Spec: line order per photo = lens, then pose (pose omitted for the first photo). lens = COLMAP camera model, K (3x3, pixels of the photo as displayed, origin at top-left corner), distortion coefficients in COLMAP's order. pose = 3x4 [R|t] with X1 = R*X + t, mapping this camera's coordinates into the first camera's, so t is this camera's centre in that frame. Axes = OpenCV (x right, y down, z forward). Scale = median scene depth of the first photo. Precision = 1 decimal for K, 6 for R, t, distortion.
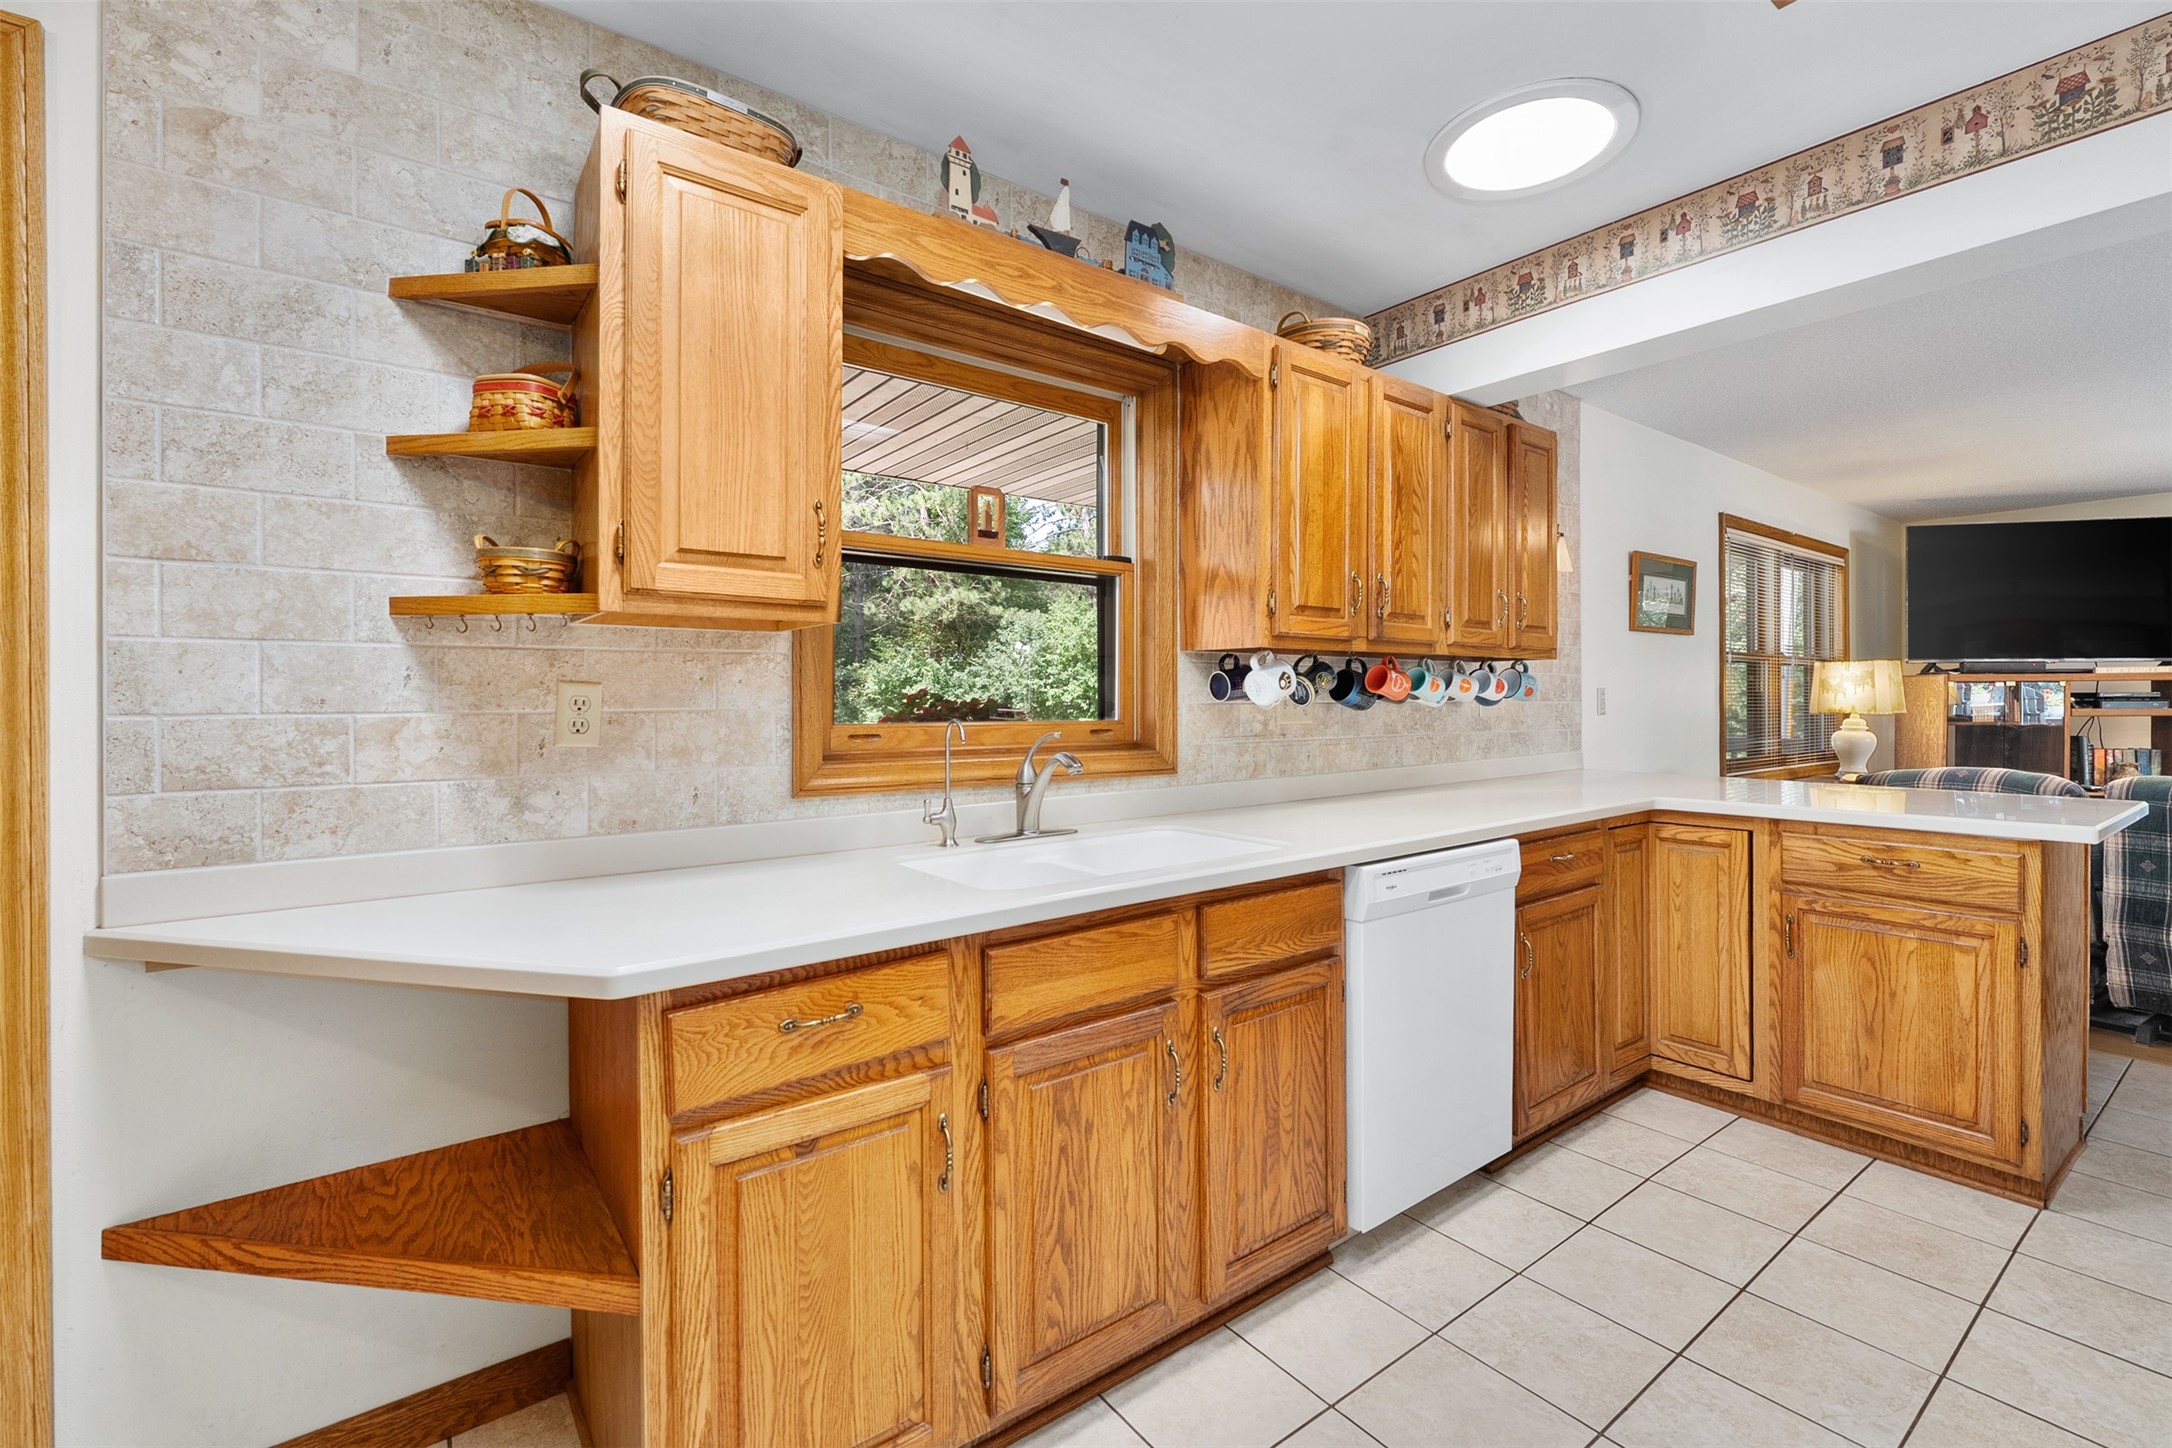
lens RADIAL K [[944.1, 0, 1087.5], [0, 944.1, 697.5], [0, 0, 1]] dist [0.003836, -0.000581]
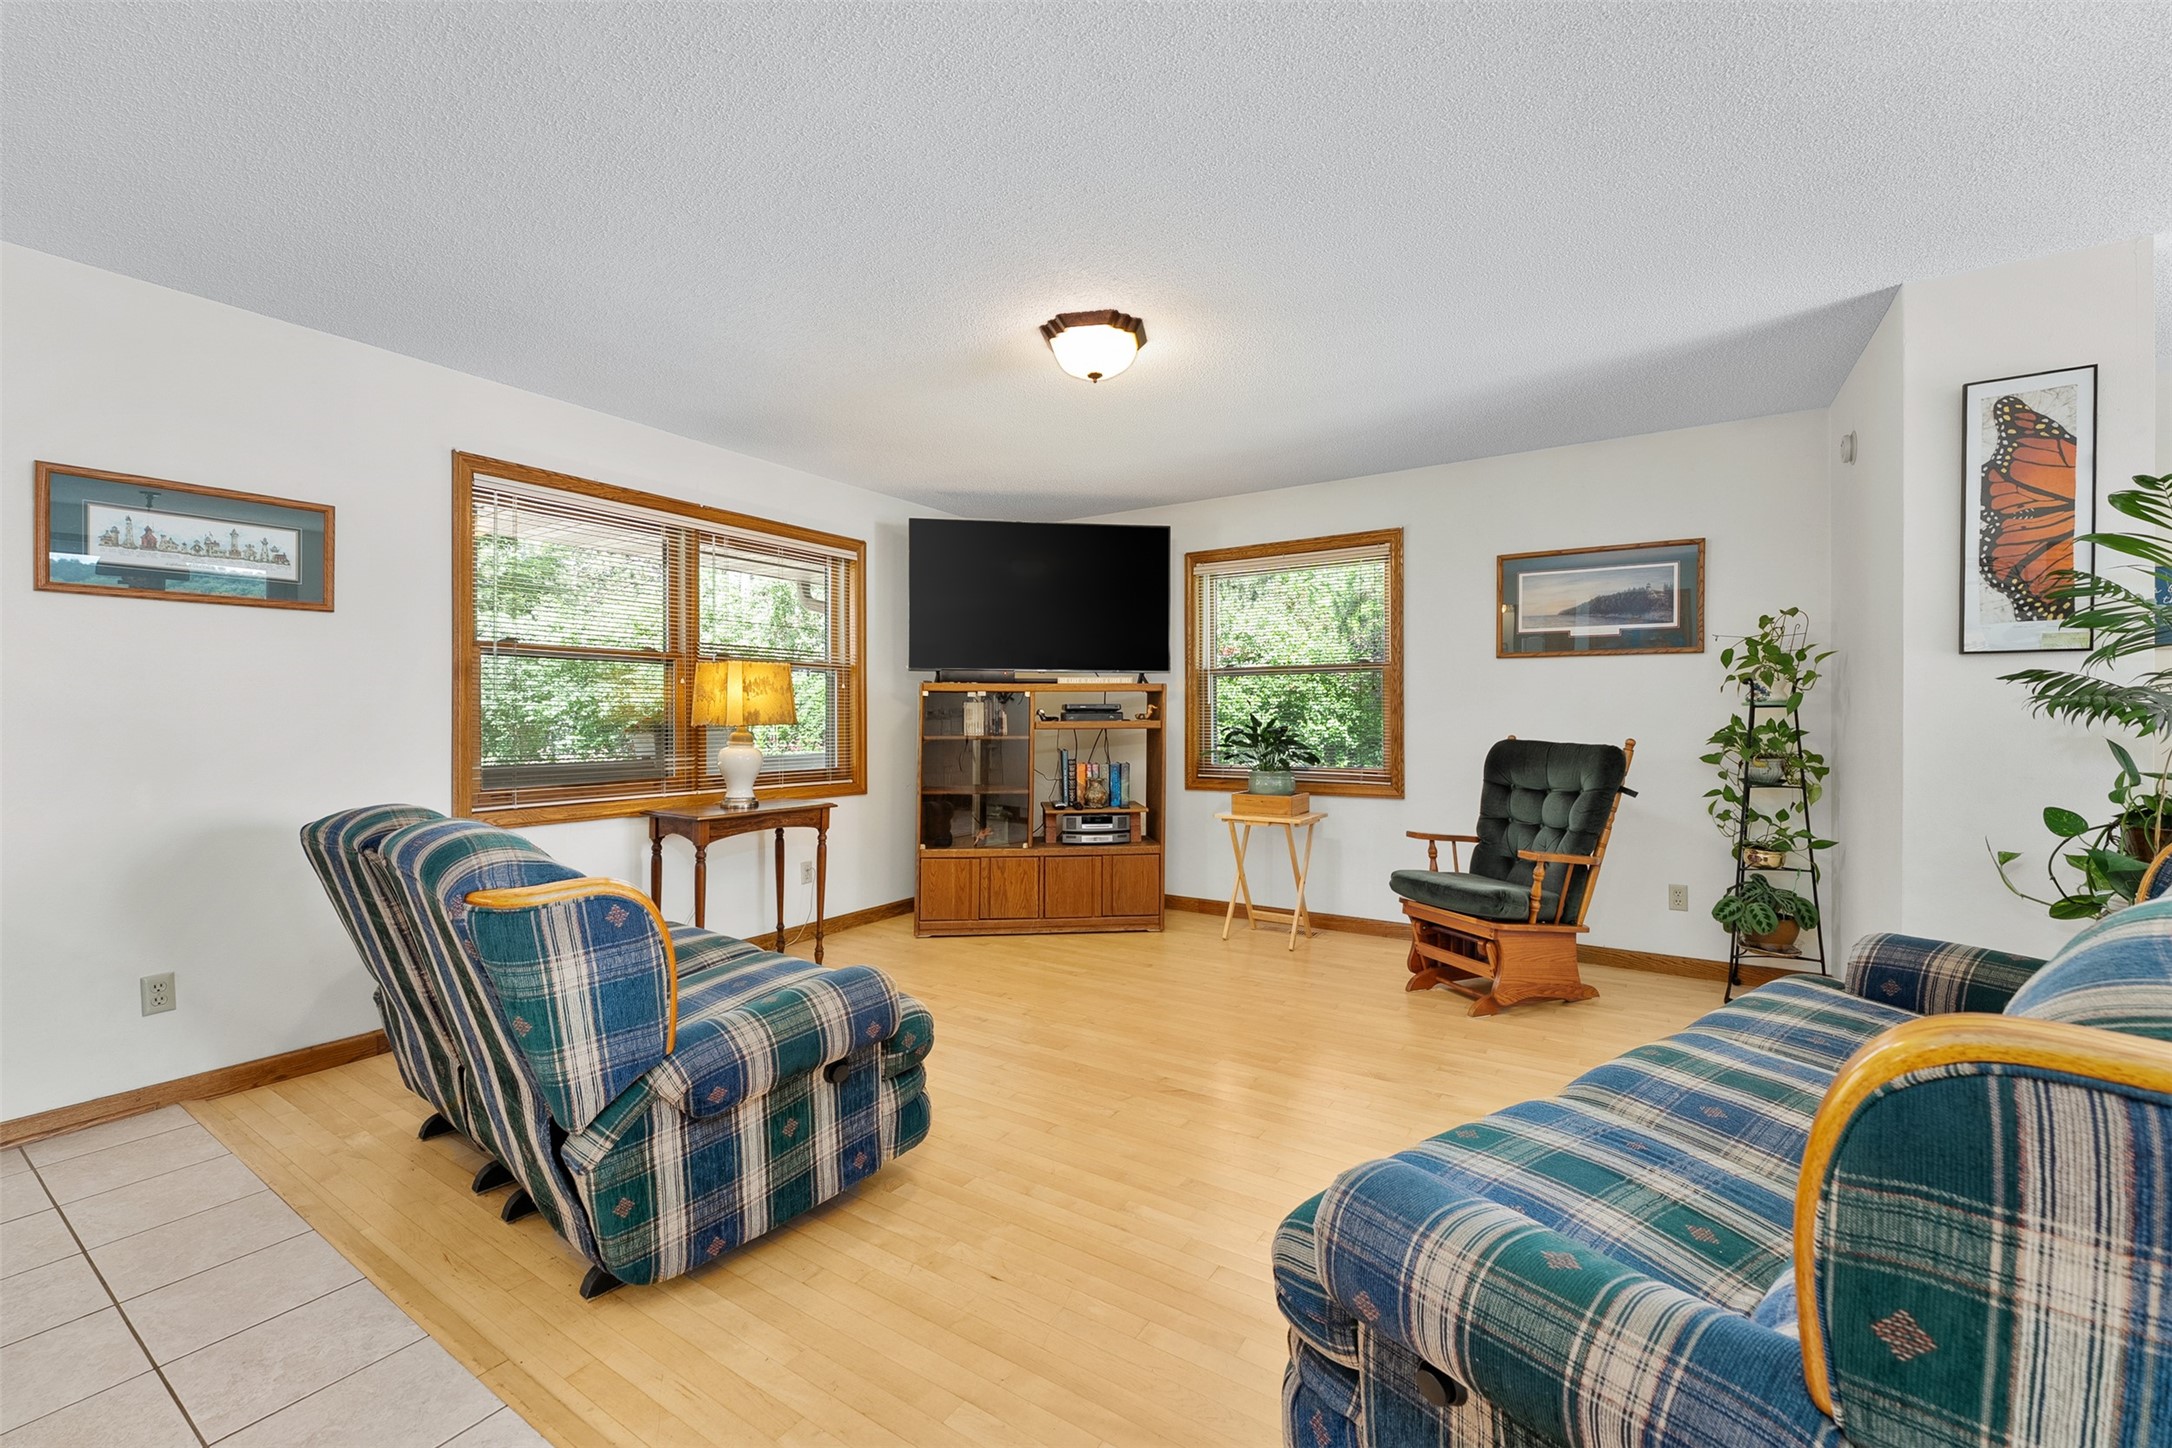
lens RADIAL K [[876.5, 0, 1071.6], [0, 876.5, 715.0], [0, 0, 1]] dist [0.000921, -0.000181]
pose [[0.941747, 0.005083, 0.336283, 1.632719], [-0.004743, 0.999987, -0.001832, 0.015255], [-0.336288, 0.000130, 0.941759, 0.362307]]
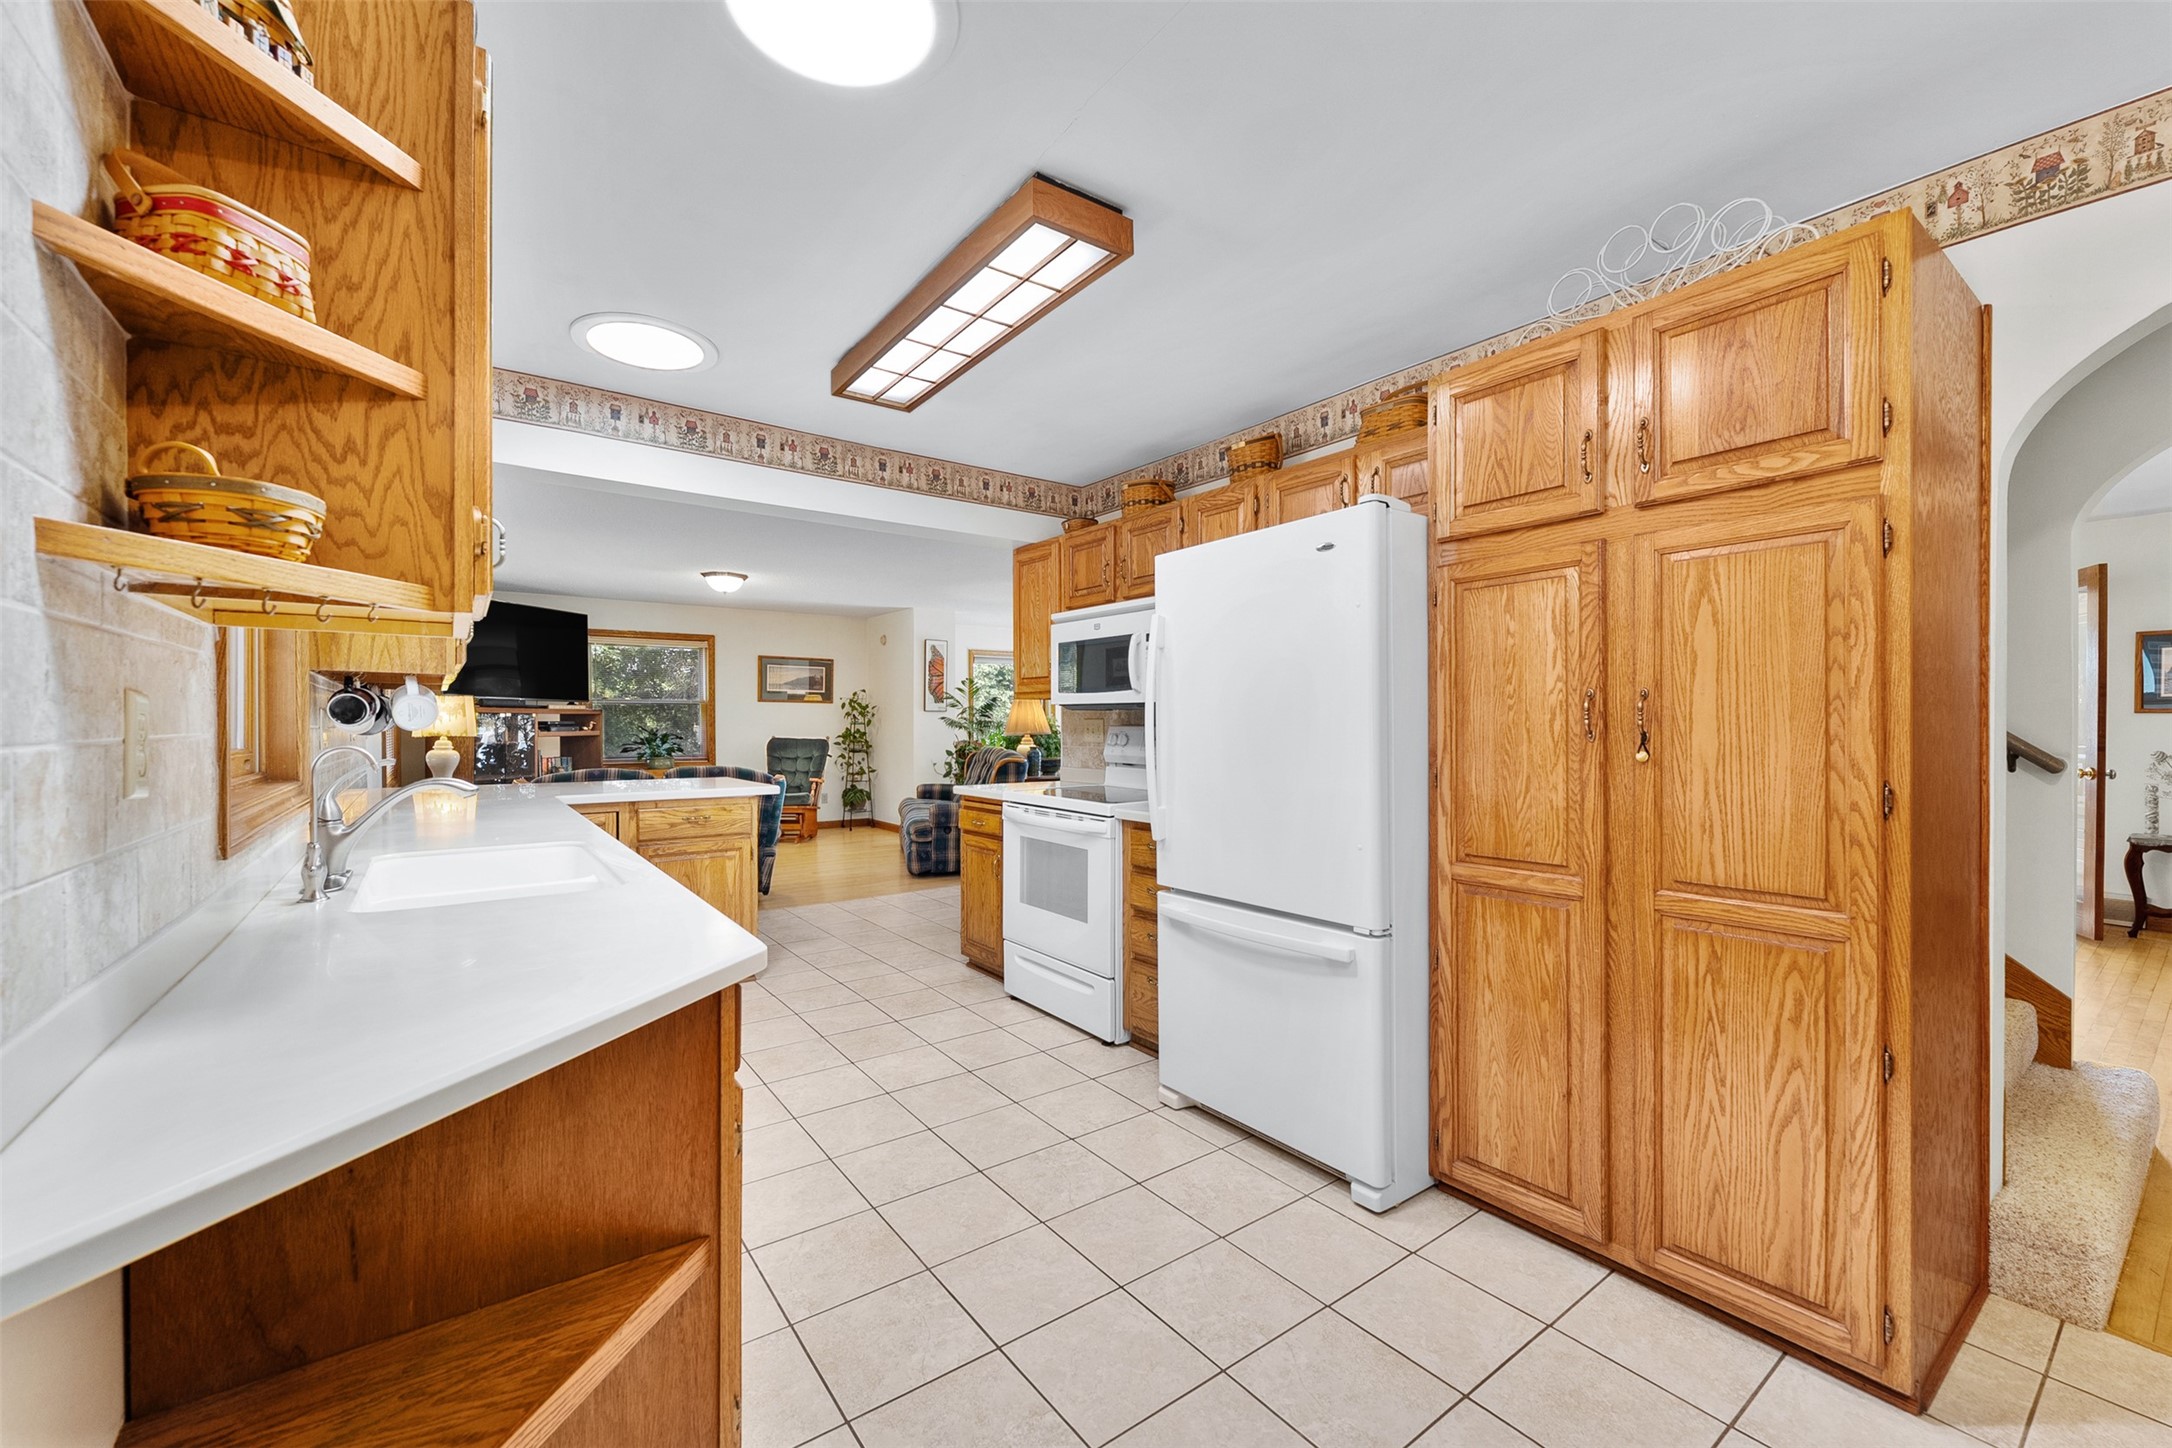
lens RADIAL K [[876.5, 0, 1087.8], [0, 876.5, 731.1], [0, 0, 1]] dist [0.000921, -0.000181]
pose [[0.005126, -0.004858, 0.999975, -0.727286], [-0.002131, 0.999986, 0.004869, 0.003750], [-0.999985, -0.002156, 0.005116, 0.251854]]
